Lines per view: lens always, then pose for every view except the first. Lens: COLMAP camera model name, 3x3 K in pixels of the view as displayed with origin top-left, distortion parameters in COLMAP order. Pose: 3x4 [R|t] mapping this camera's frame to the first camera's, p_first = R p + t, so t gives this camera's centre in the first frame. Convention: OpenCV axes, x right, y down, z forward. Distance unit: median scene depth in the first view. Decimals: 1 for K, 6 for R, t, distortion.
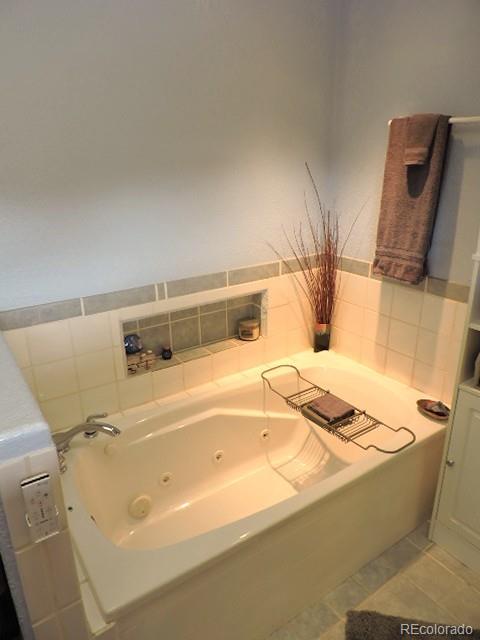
lens RADIAL K [[461.1, 0, 239.6], [0, 461.1, 319.6], [0, 0, 1]] dist [-0.005137, -0.001653]
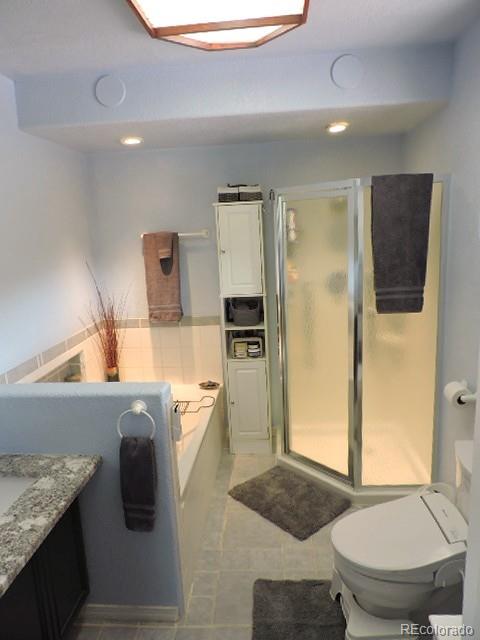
lens RADIAL K [[461.1, 0, 240.6], [0, 461.1, 319.4], [0, 0, 1]] dist [-0.005137, -0.001653]
pose [[0.629980, -0.171707, 0.757392, -0.787294], [0.309257, 0.950057, -0.041847, 0.061207], [-0.712380, 0.260592, 0.651618, -0.317682]]
